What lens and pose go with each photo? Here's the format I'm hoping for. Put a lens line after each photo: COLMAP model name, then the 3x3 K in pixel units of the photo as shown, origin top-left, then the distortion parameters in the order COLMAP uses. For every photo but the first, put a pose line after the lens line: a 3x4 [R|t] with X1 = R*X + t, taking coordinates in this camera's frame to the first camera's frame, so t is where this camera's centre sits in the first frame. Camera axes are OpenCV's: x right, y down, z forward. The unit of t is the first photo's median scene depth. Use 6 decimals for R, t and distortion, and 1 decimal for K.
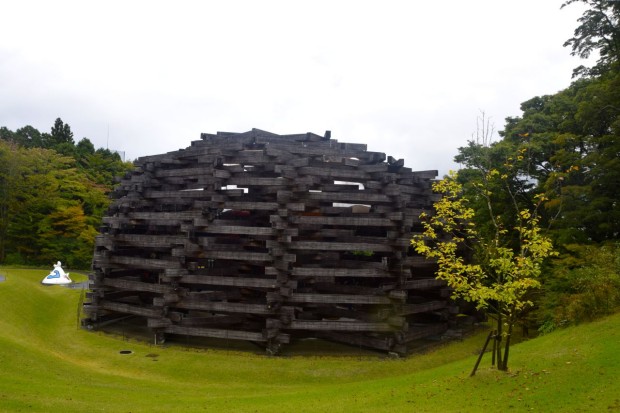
lens RADIAL K [[472.9, 0, 310.0], [0, 472.9, 206.5], [0, 0, 1]] dist [-0.170954, 0.120069]
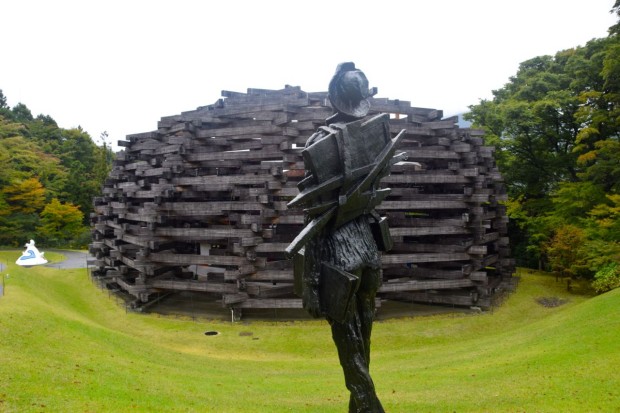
lens RADIAL K [[472.9, 0, 310.0], [0, 472.9, 206.5], [0, 0, 1]] dist [-0.170954, 0.120069]
pose [[0.985495, -0.042021, 0.164419, -0.283993], [0.029589, 0.996565, 0.077345, 0.005784], [-0.167104, -0.071358, 0.983354, 0.072285]]
